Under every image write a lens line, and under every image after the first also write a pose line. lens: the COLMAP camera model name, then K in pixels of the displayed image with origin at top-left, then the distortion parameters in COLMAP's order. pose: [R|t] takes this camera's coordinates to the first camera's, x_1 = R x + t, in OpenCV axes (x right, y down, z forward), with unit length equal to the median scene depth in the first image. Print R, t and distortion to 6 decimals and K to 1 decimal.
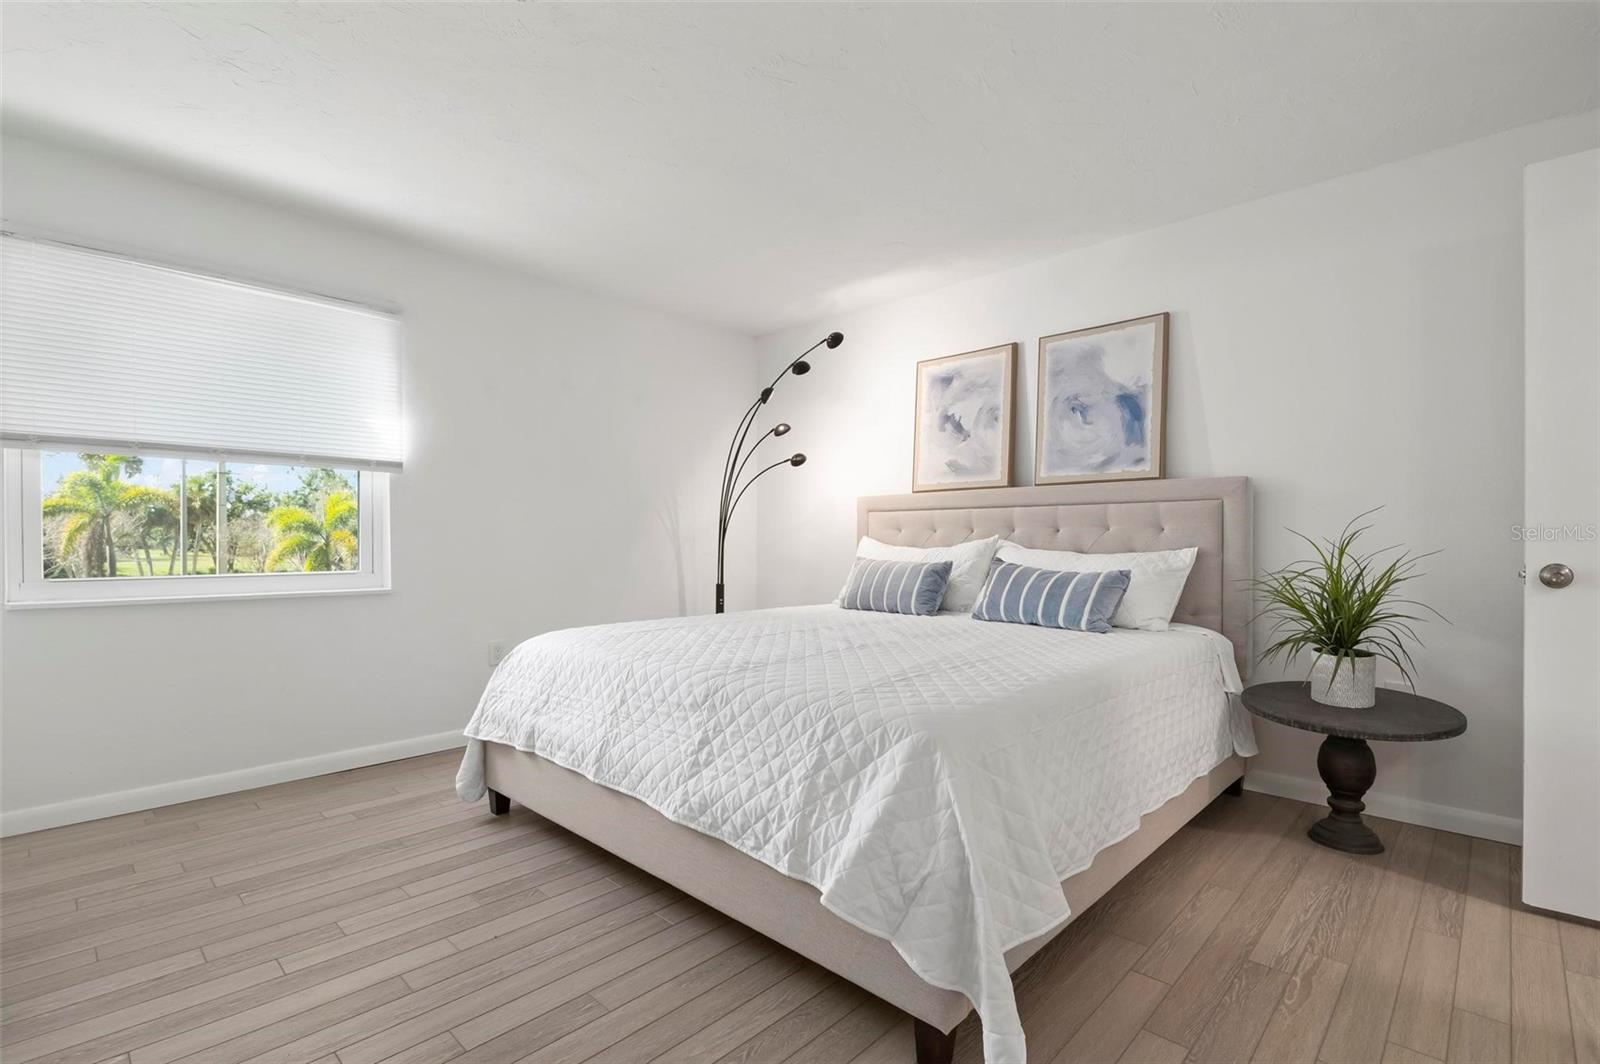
lens RADIAL K [[753.7, 0, 799.0], [0, 753.7, 542.2], [0, 0, 1]] dist [0.010484, -0.008104]
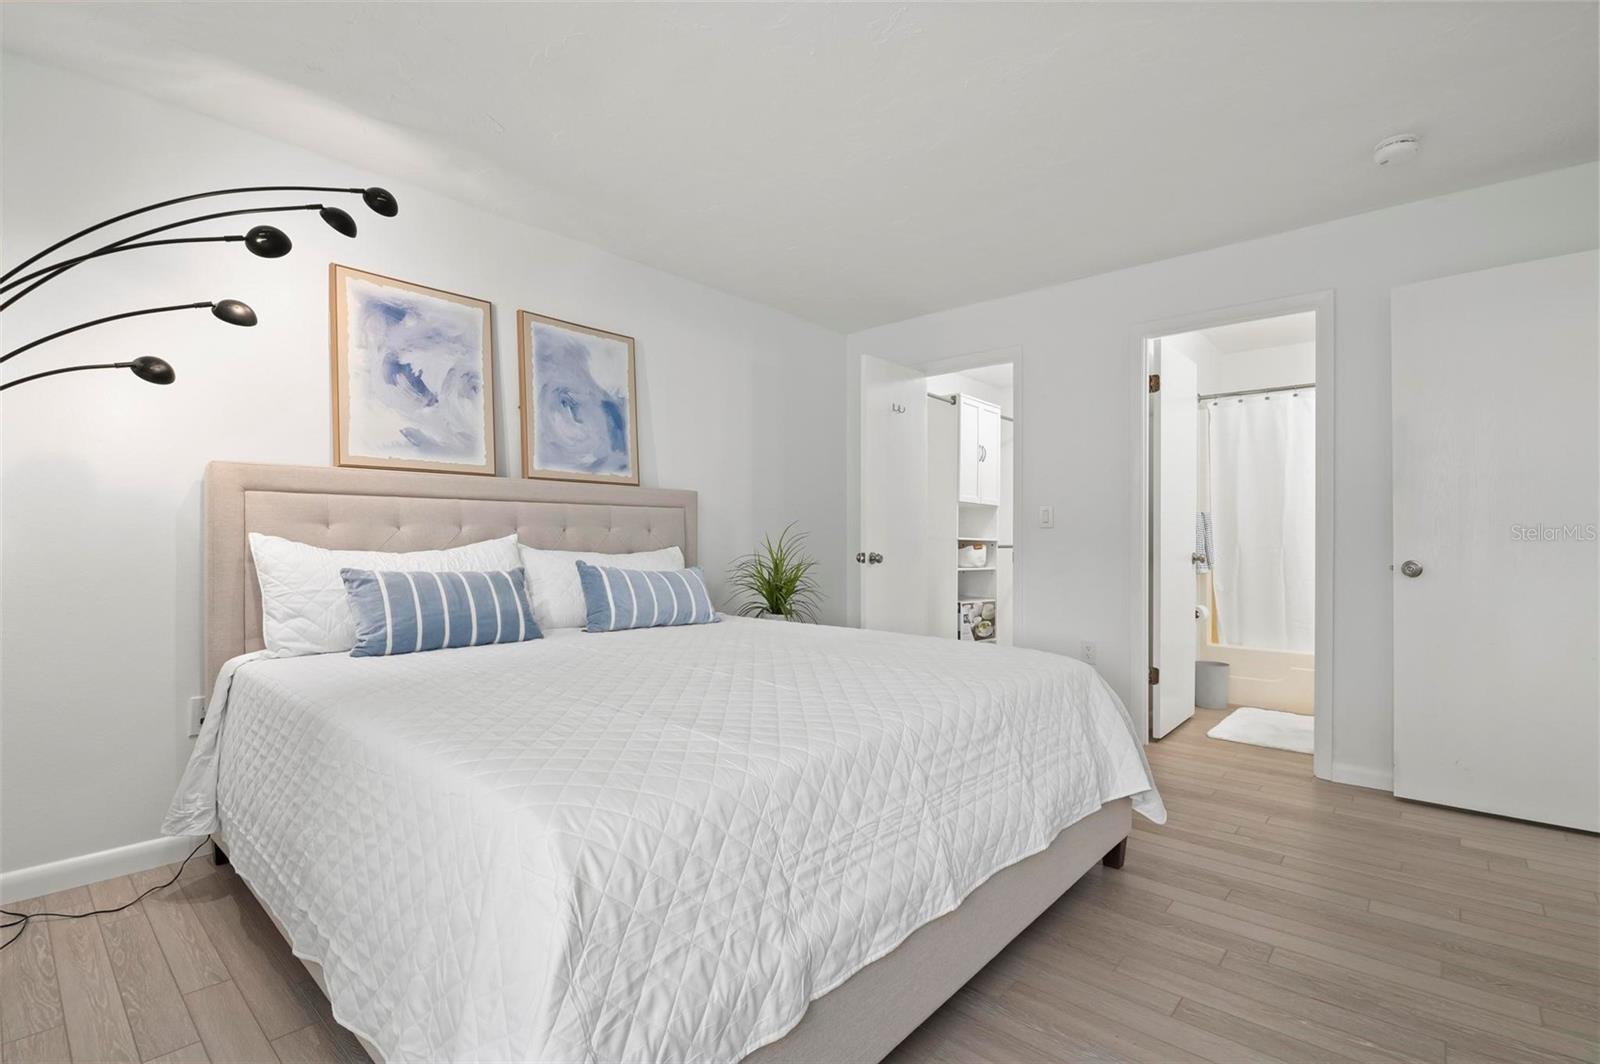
lens RADIAL K [[753.7, 0, 795.8], [0, 753.7, 540.5], [0, 0, 1]] dist [0.010484, -0.008104]
pose [[-0.055934, -0.003312, 0.998429, -0.582115], [-0.001868, 0.999993, 0.003212, -0.005838], [-0.998433, -0.001686, -0.055940, 0.735447]]
